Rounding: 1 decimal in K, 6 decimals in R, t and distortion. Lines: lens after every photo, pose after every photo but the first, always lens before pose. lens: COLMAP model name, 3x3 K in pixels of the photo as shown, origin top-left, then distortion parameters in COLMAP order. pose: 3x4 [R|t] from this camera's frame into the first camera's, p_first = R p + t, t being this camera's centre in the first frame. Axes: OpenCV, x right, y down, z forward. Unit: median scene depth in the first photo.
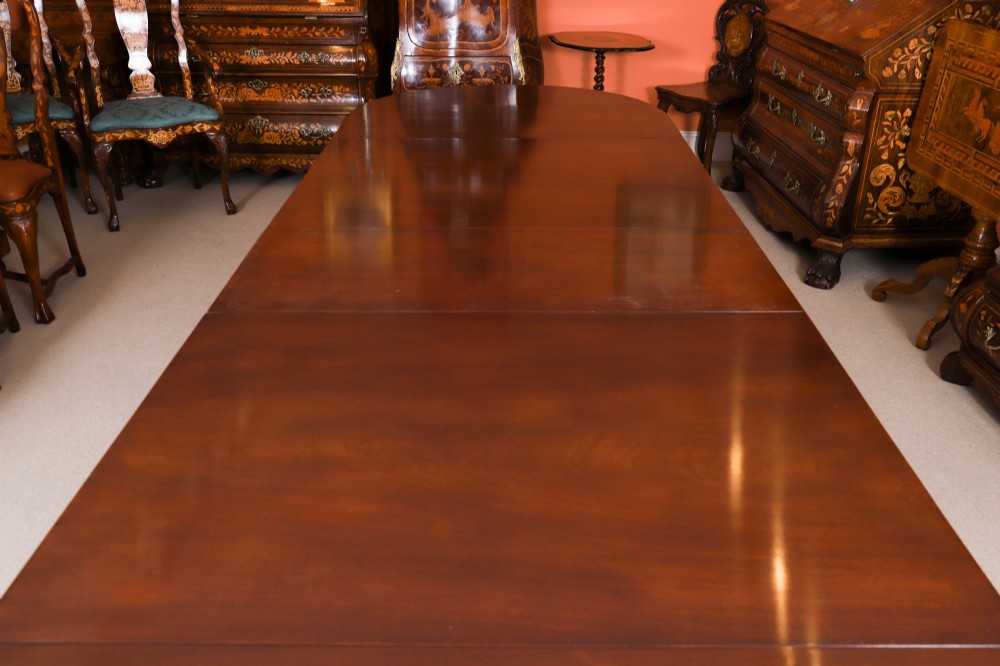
lens RADIAL K [[871.1, 0, 511.1], [0, 871.1, 338.5], [0, 0, 1]] dist [-0.063916, 0.100210]
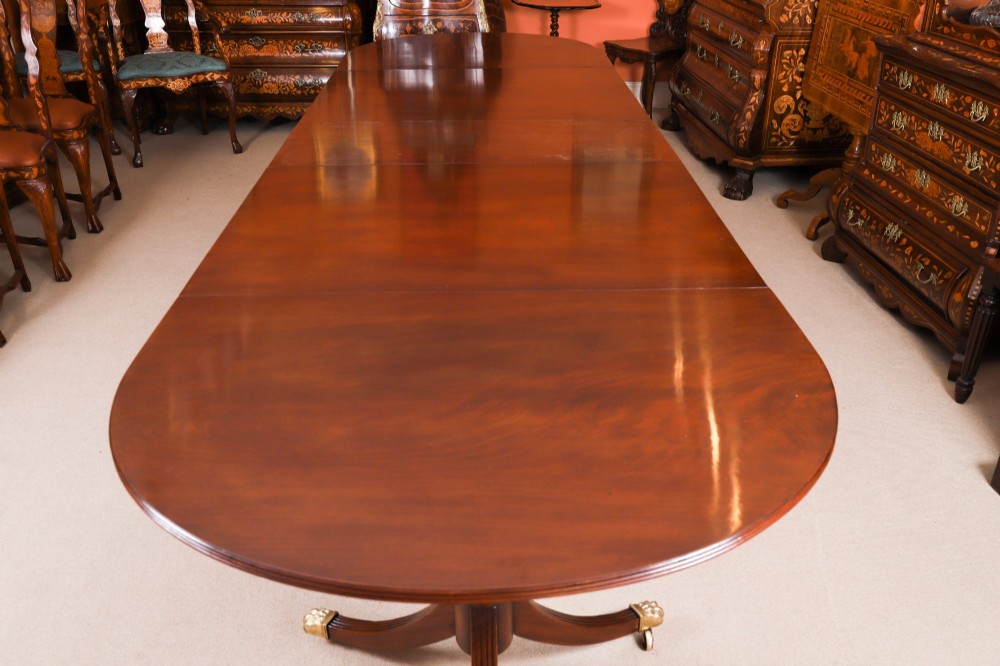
lens RADIAL K [[871.1, 0, 507.3], [0, 871.1, 340.6], [0, 0, 1]] dist [-0.063916, 0.100210]
pose [[0.999465, -0.018023, 0.027277, 0.000728], [0.017413, 0.999597, 0.022408, 0.107778], [-0.027670, -0.021921, 0.999377, -0.211784]]
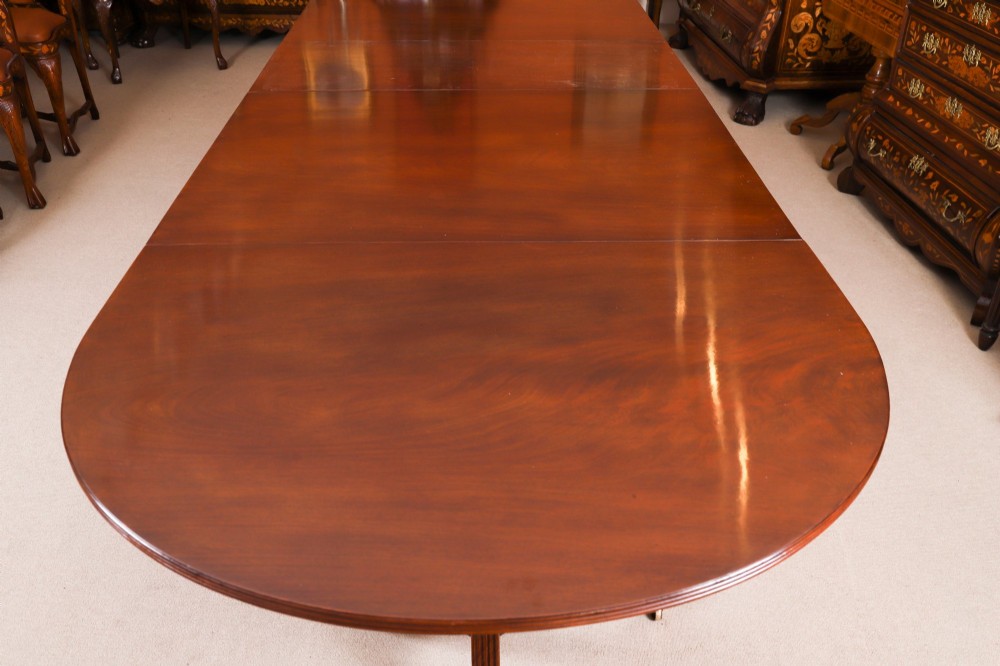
lens RADIAL K [[871.1, 0, 504.2], [0, 871.1, 335.3], [0, 0, 1]] dist [-0.063916, 0.100210]
pose [[0.999505, -0.012360, 0.028922, -0.002565], [0.009086, 0.993813, 0.110693, 0.091132], [-0.030111, -0.110376, 0.993434, -0.168075]]
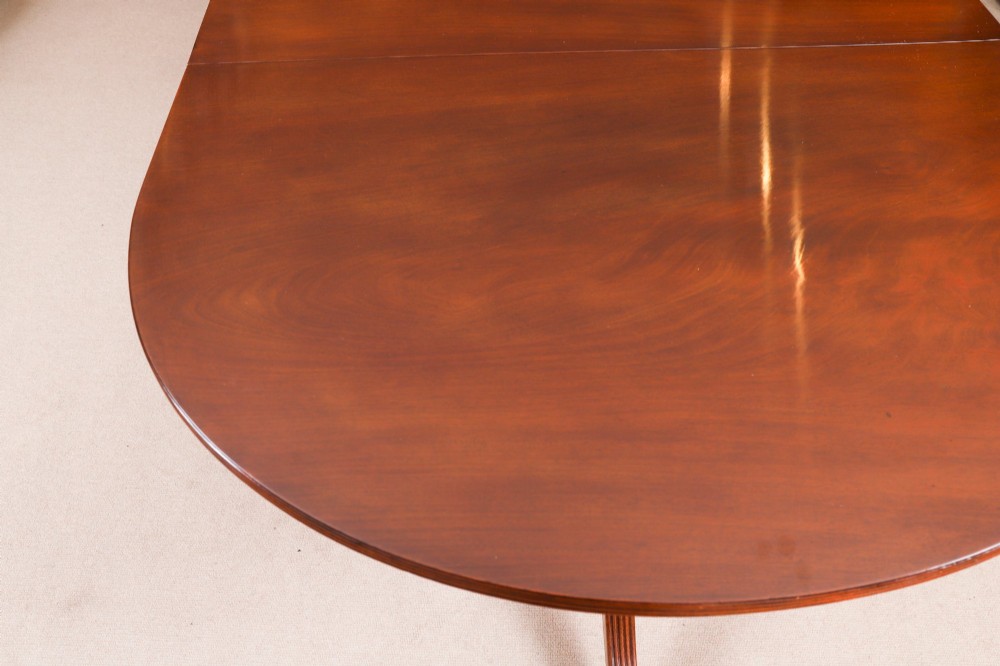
lens RADIAL K [[871.1, 0, 516.5], [0, 871.1, 339.0], [0, 0, 1]] dist [-0.063916, 0.100210]
pose [[0.998676, -0.041321, 0.030625, -0.049147], [0.027428, 0.931571, 0.362523, 0.075301], [-0.043509, -0.361204, 0.931471, -0.097830]]
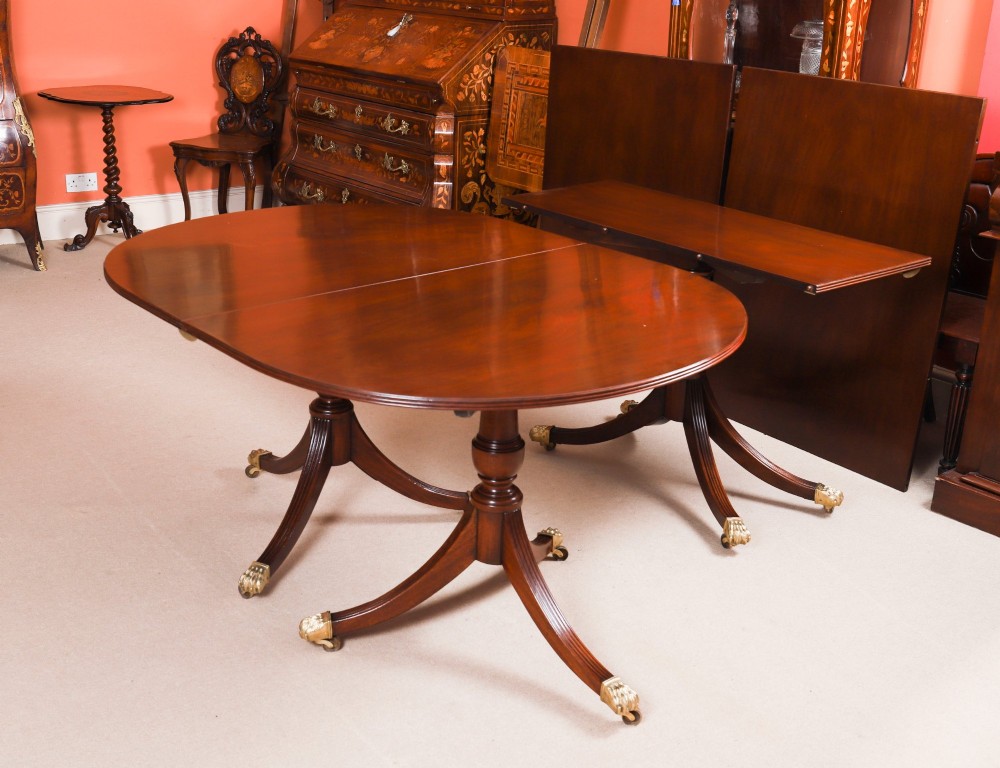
lens RADIAL K [[1186.1, 0, 455.3], [0, 1186.1, 386.3], [0, 0, 1]] dist [-0.009627, 0.000000]
pose [[0.812905, -0.199914, 0.547010, -0.419078], [0.253453, 0.967069, -0.023223, 0.068058], [-0.524354, 0.157520, 0.836804, -0.163880]]
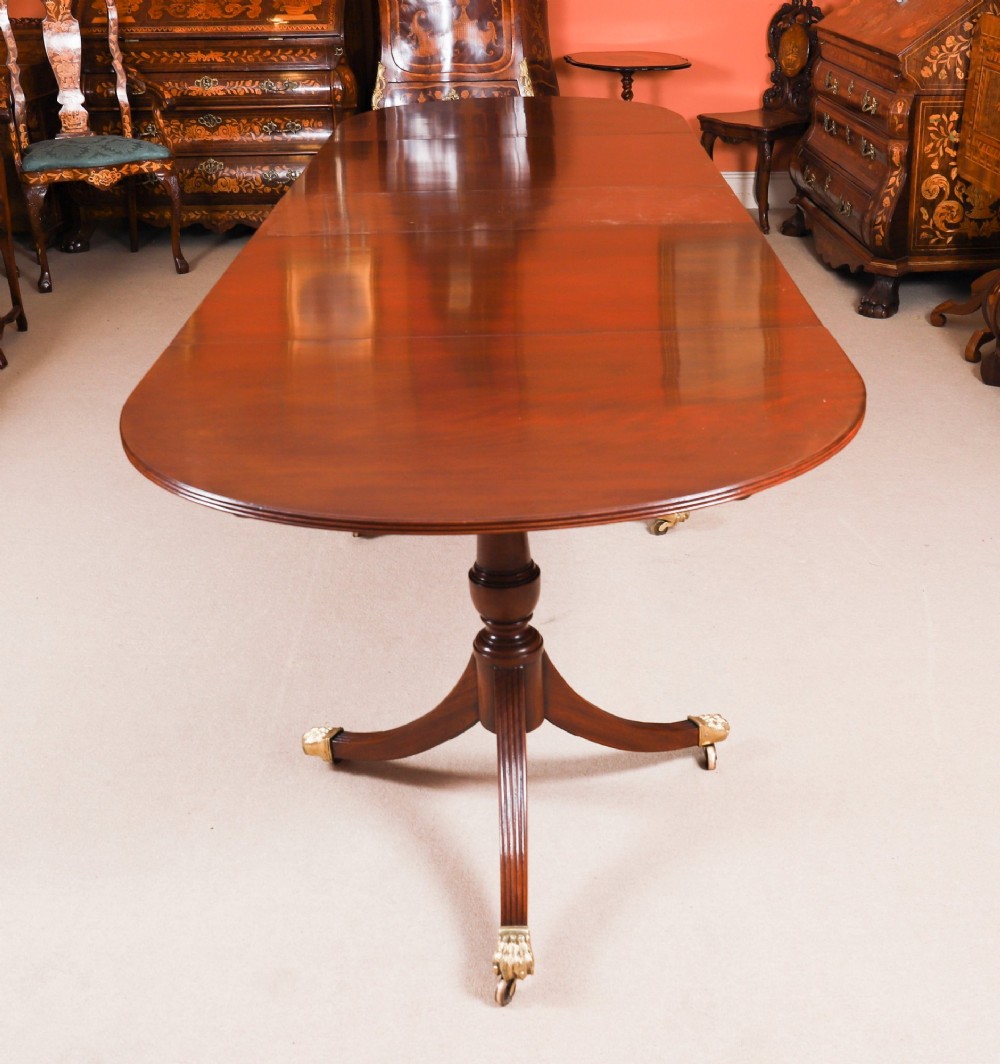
lens RADIAL K [[1438.8, 0, 594.2], [0, 1438.8, 508.5], [0, 0, 1]] dist [-0.060842, 0.000000]
pose [[0.998928, -0.031091, 0.034304, 0.016644], [0.033236, 0.997406, -0.063849, 0.221452], [-0.032230, 0.064920, 0.997370, -0.435140]]
